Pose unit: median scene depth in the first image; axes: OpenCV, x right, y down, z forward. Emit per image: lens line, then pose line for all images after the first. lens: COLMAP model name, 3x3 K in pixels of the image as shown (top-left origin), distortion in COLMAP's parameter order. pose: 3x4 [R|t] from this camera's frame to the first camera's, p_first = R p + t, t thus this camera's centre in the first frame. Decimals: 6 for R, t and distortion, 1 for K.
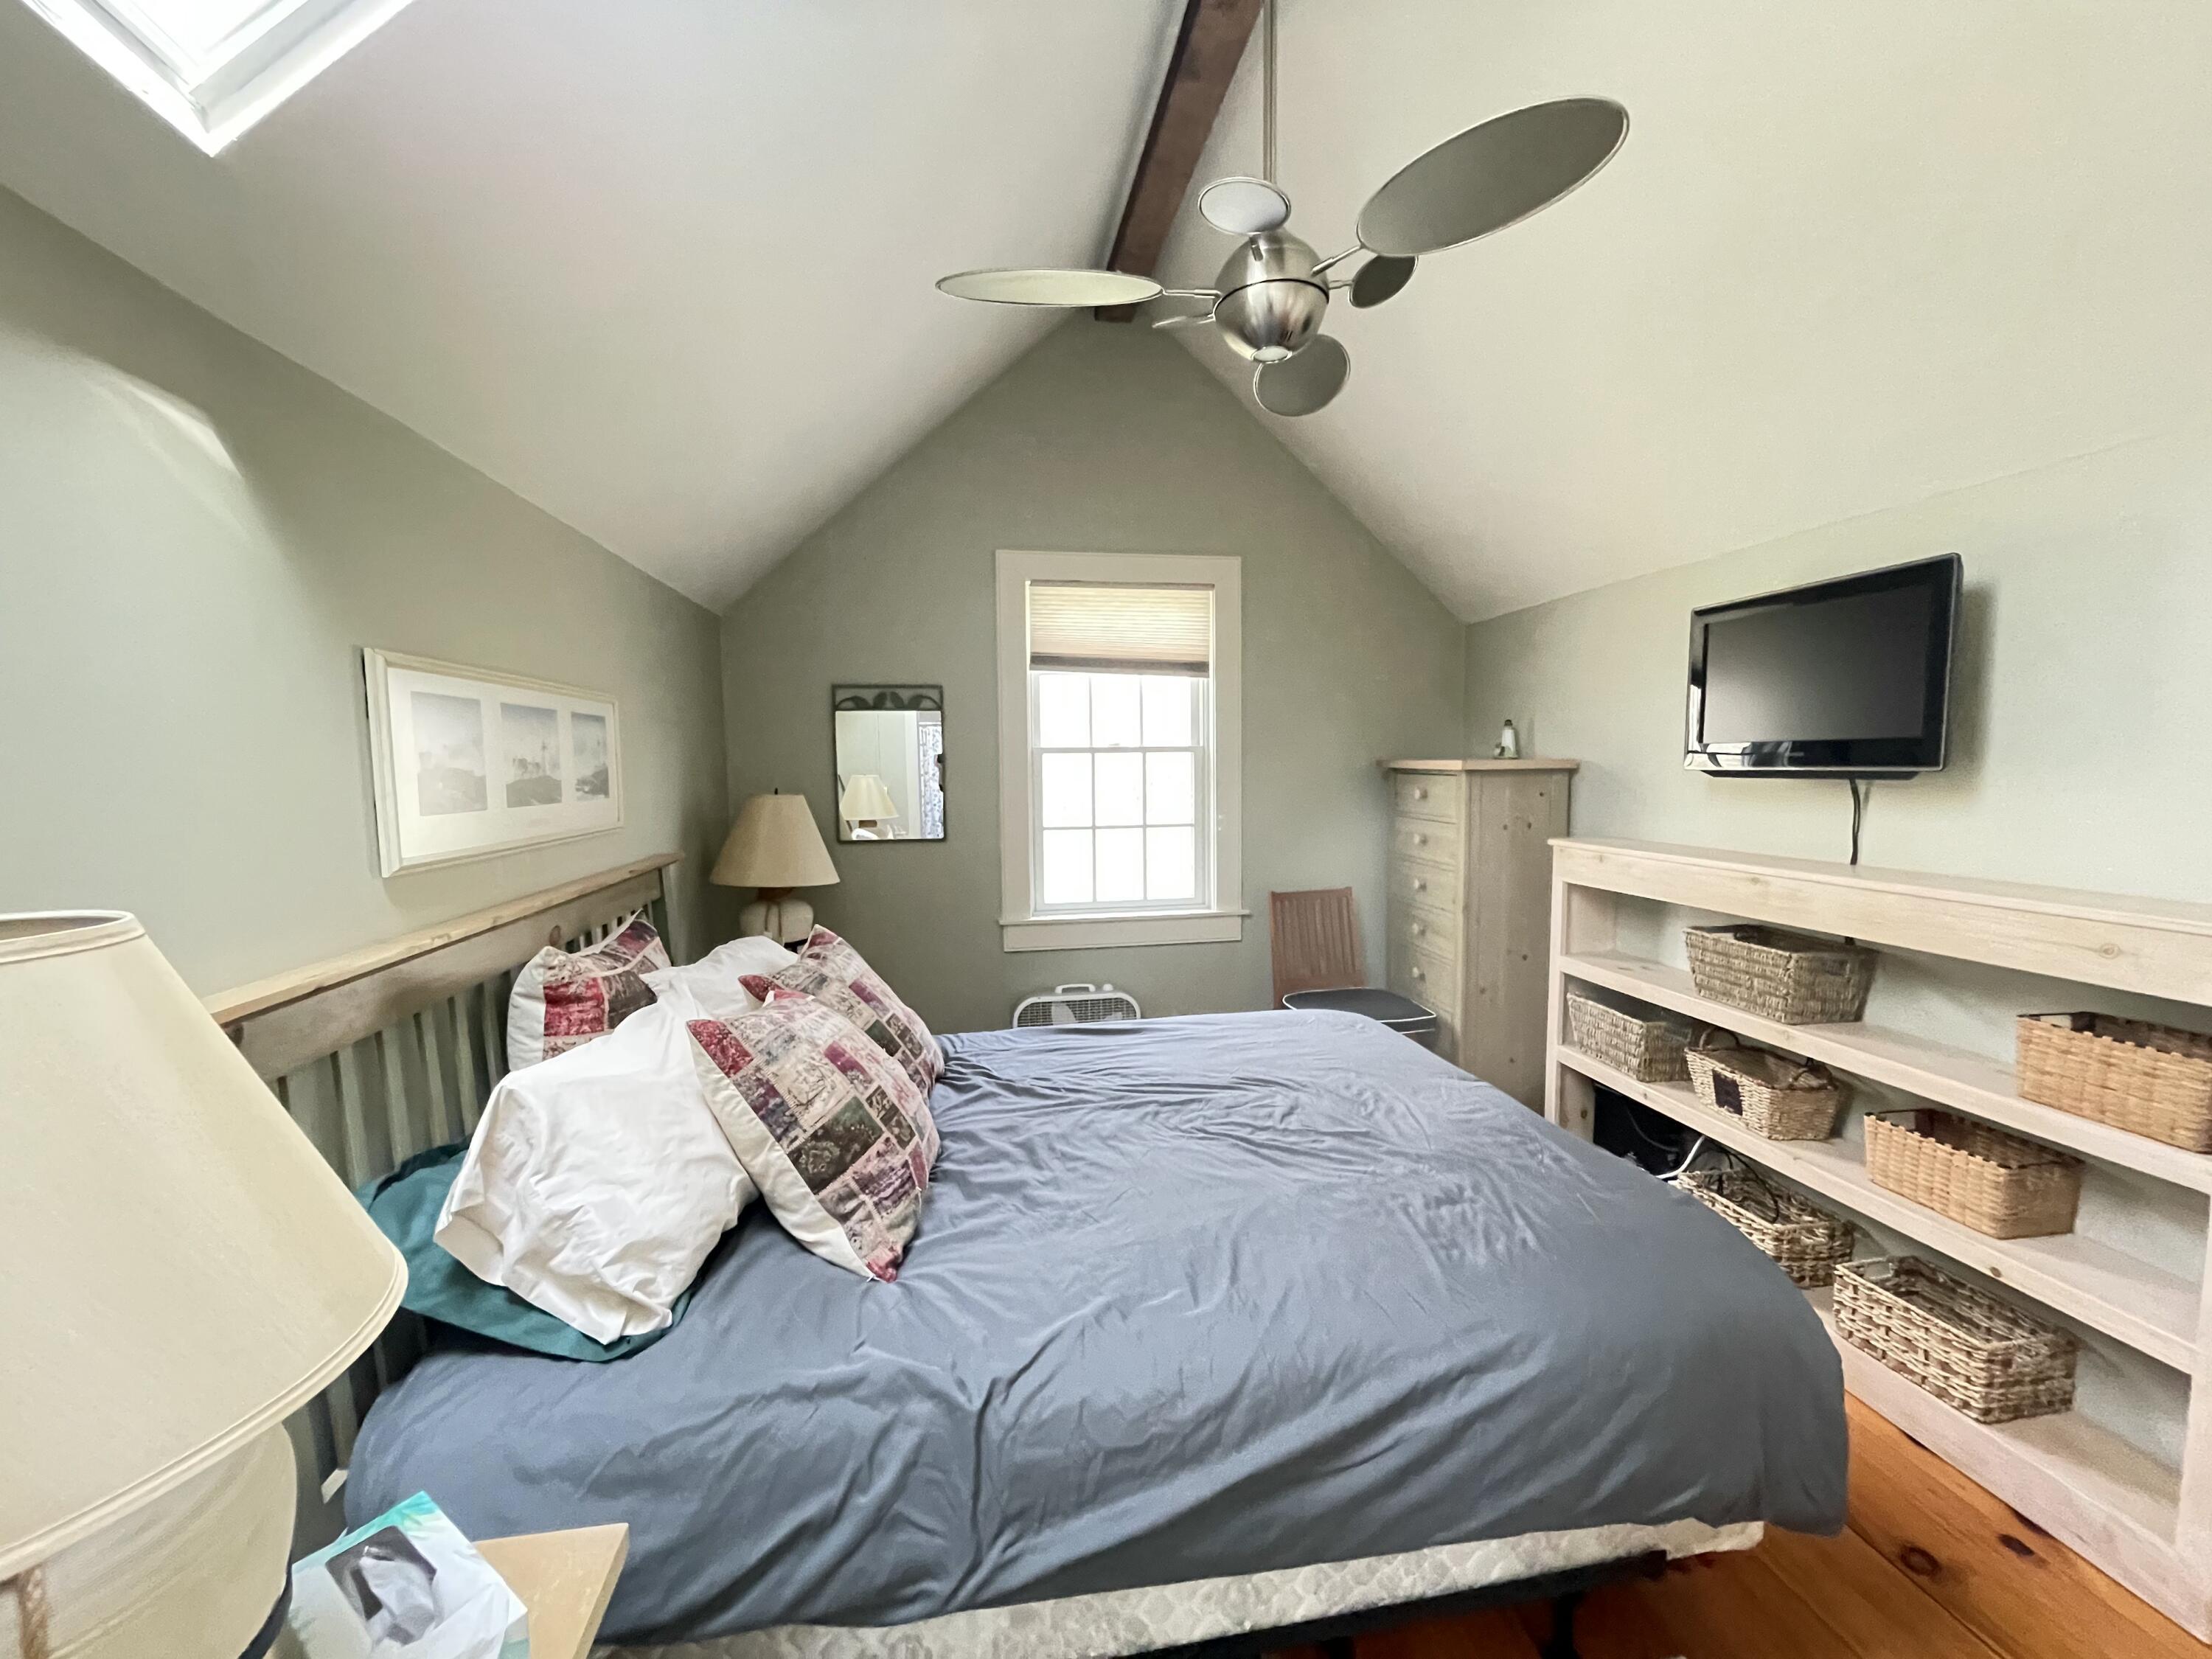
lens RADIAL K [[894.0, 0, 1102.7], [0, 894.0, 834.3], [0, 0, 1]] dist [-0.002606, -0.000284]
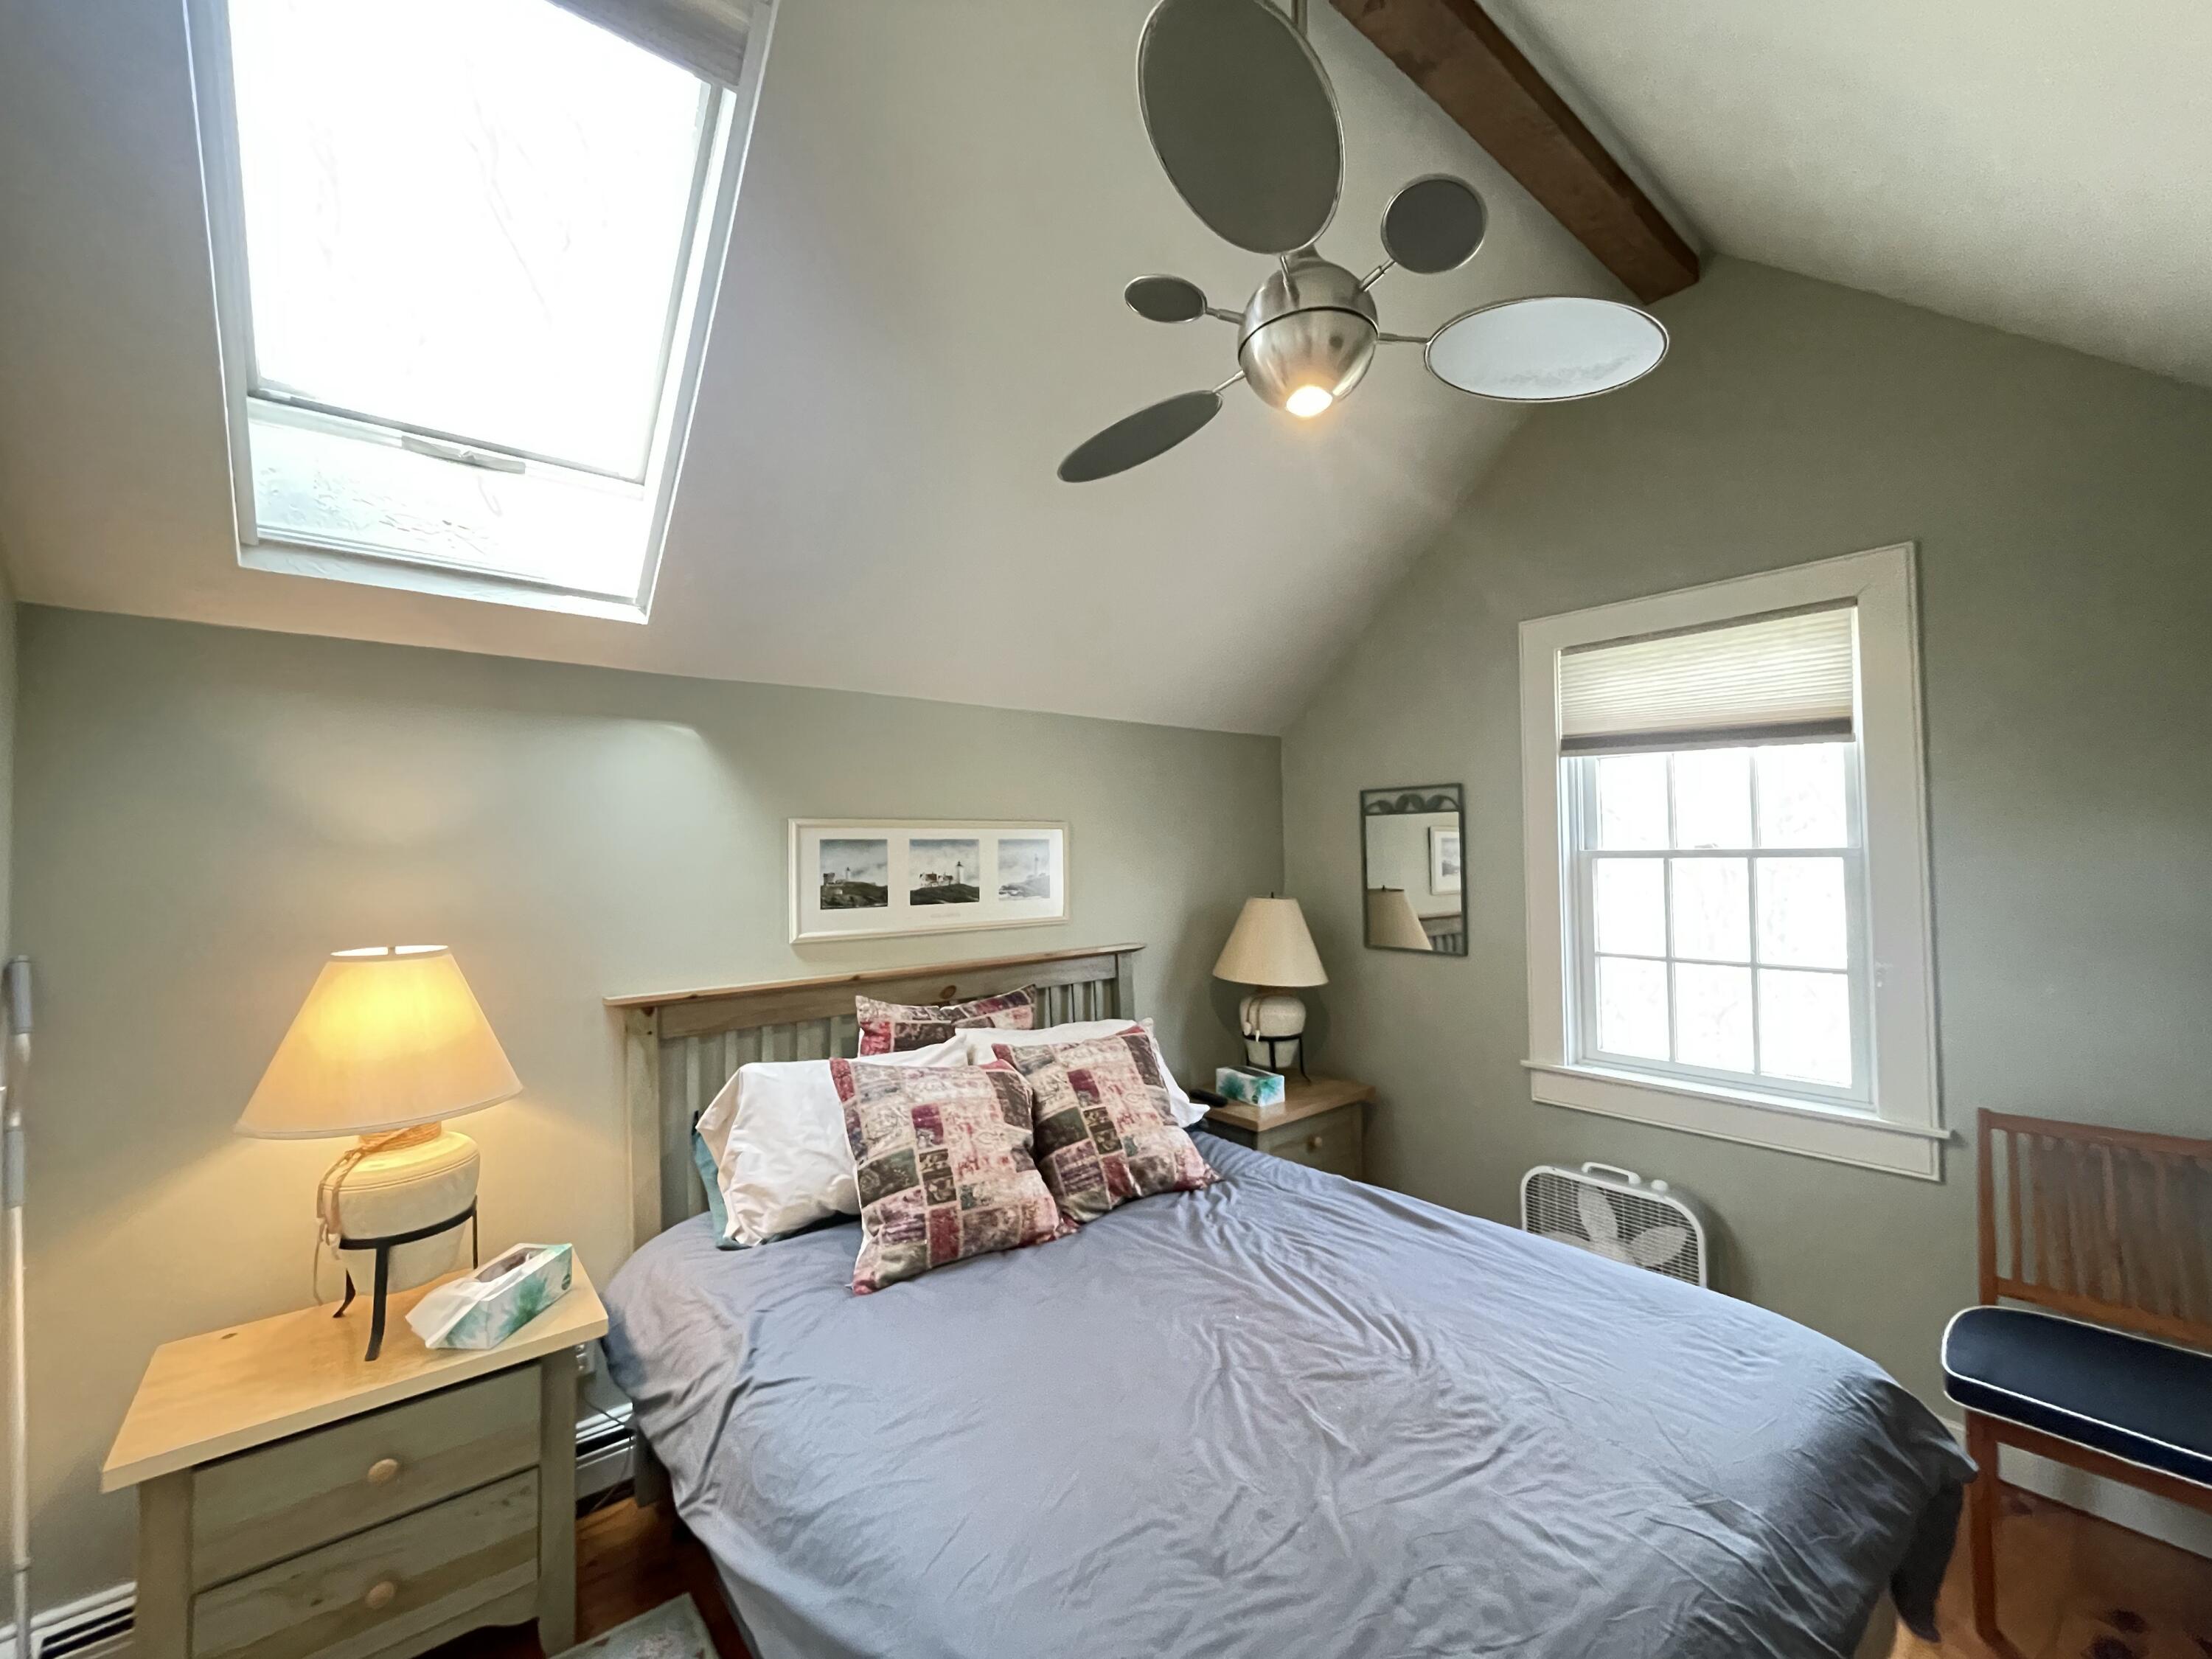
lens RADIAL K [[894.0, 0, 1104.3], [0, 894.0, 831.7], [0, 0, 1]] dist [-0.002606, -0.000284]
pose [[0.500731, -0.017328, -0.865429, 0.424883], [-0.063003, 0.996418, -0.056403, -0.045087], [0.863307, 0.082767, 0.497846, 0.245377]]
